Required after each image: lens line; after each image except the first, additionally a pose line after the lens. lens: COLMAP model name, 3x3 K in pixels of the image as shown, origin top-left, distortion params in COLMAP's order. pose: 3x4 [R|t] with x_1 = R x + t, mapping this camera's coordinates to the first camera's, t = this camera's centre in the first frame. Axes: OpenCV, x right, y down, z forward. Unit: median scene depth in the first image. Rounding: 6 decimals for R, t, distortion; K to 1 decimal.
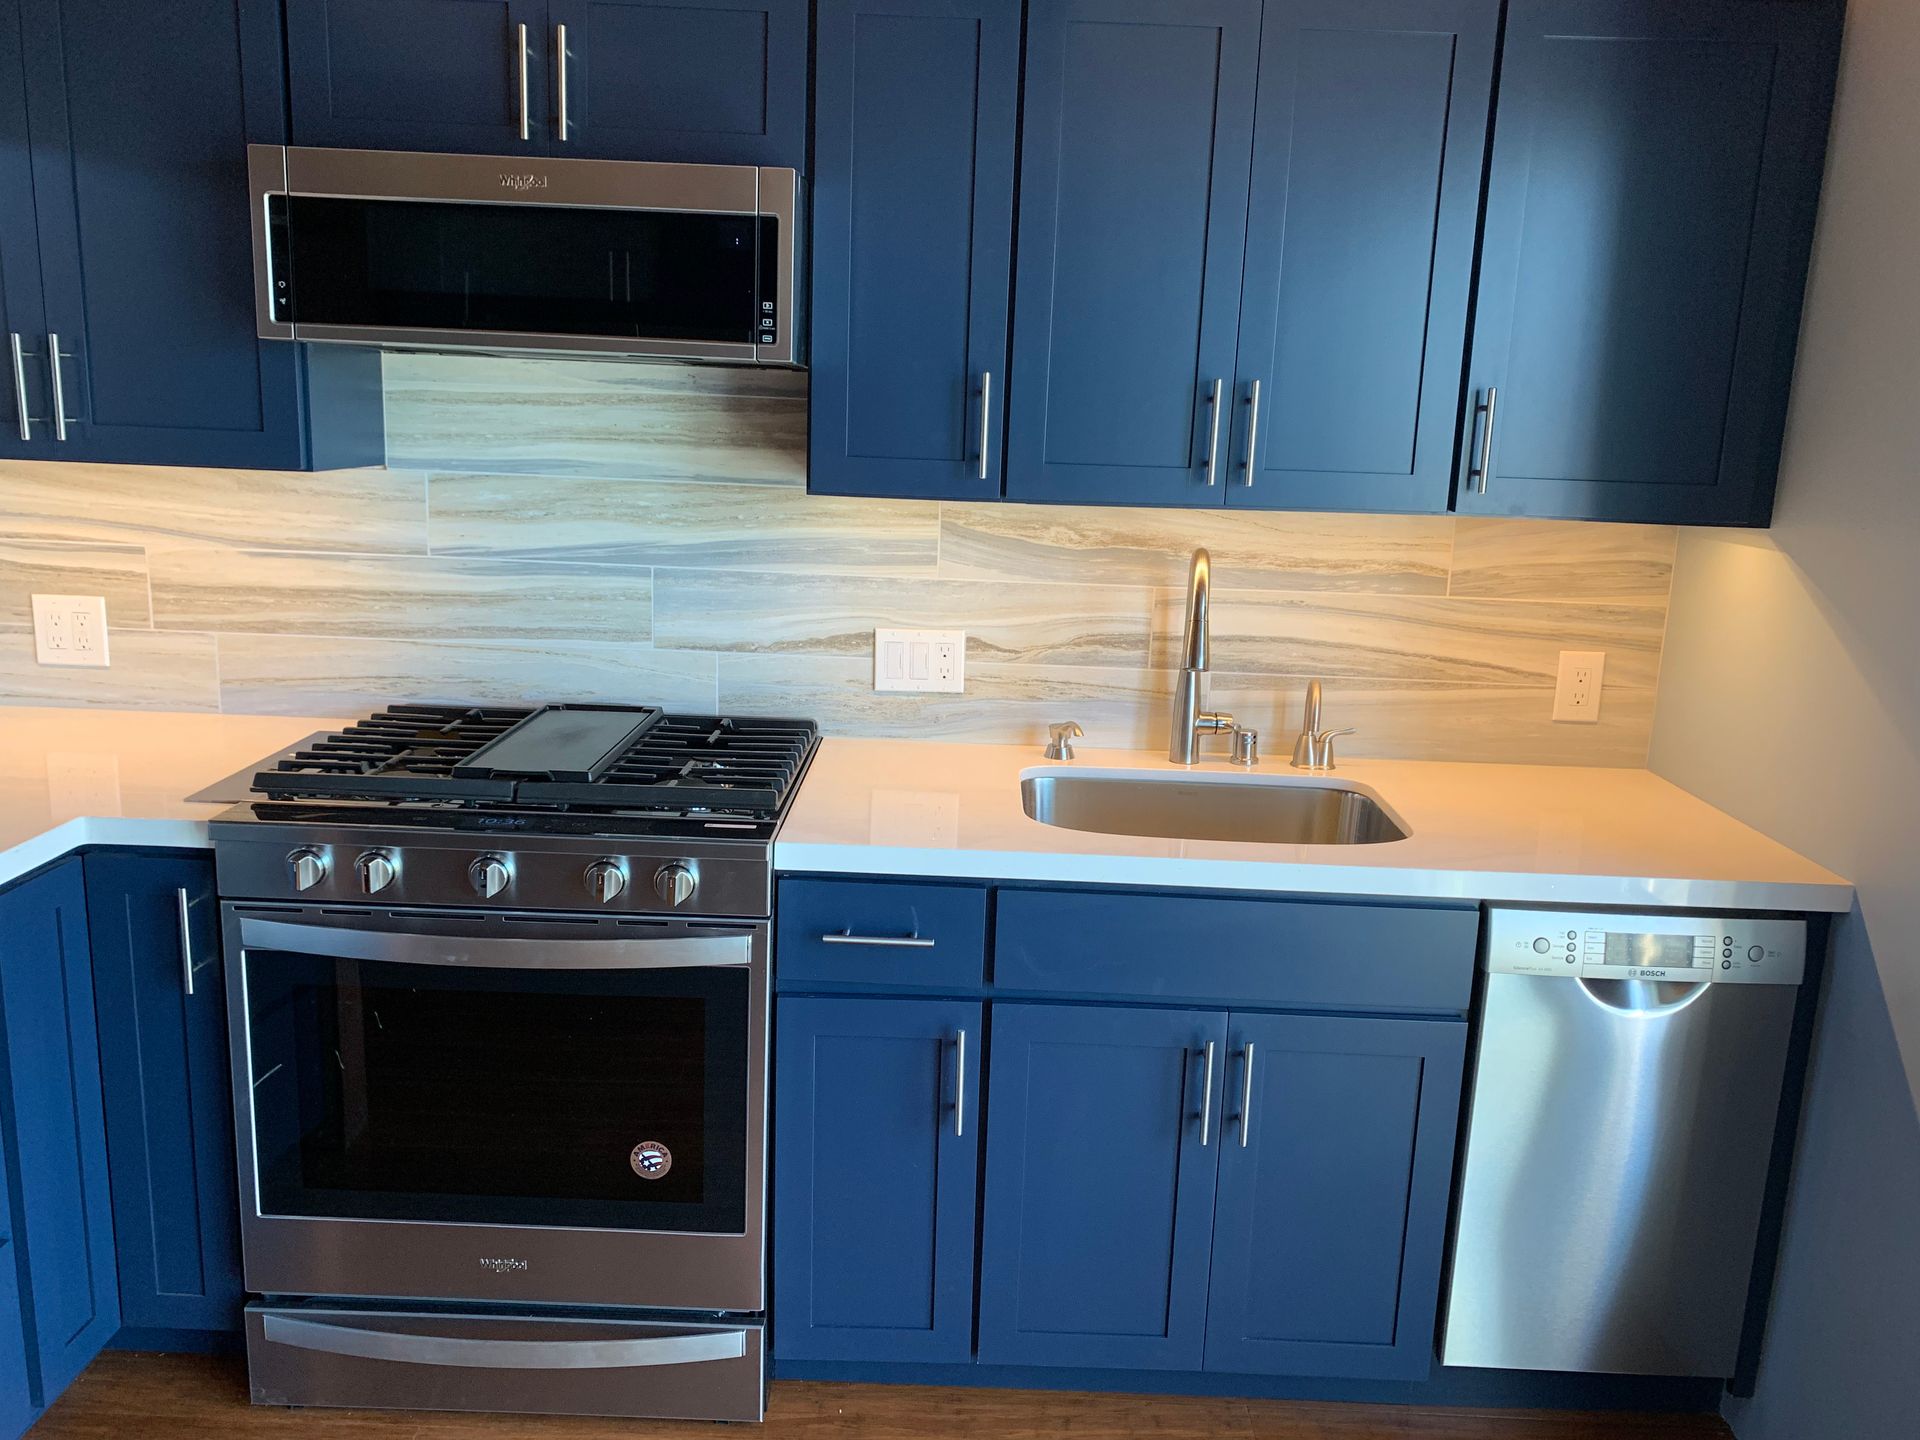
lens RADIAL K [[1493.3, 0, 960.0], [0, 1493.3, 720.0], [0, 0, 1]] dist [0.103473, -0.139622]
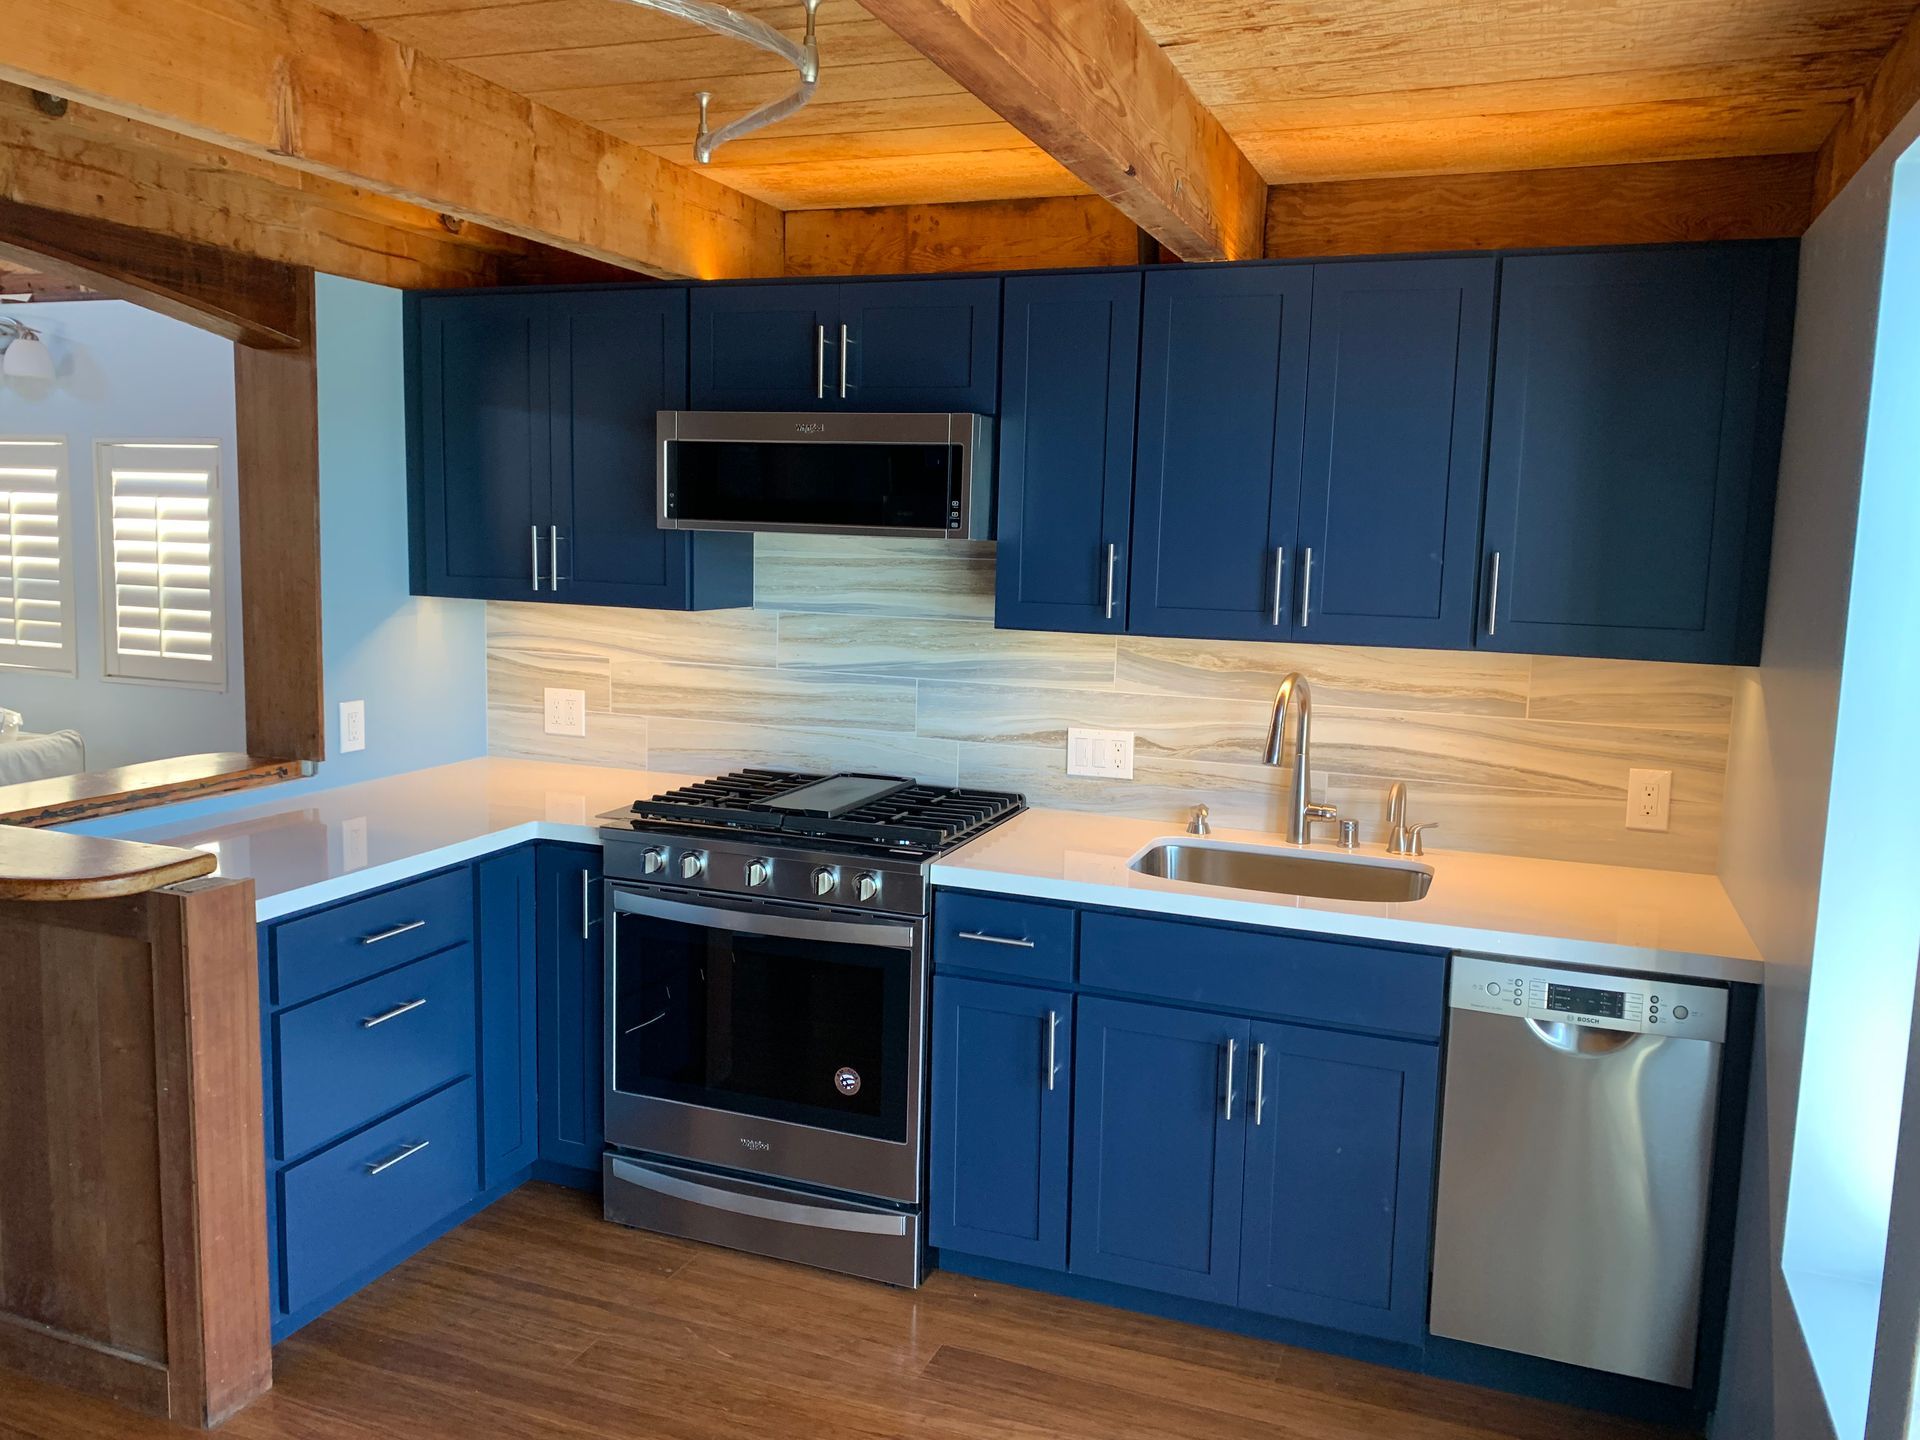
lens RADIAL K [[1486.2, 0, 975.0], [0, 1486.2, 721.9], [0, 0, 1]] dist [0.158679, -0.260144]
pose [[0.939501, 0.033499, -0.340904, 0.323828], [-0.063441, 0.995006, -0.077064, 0.042190], [0.336620, 0.094029, 0.936934, -0.283290]]
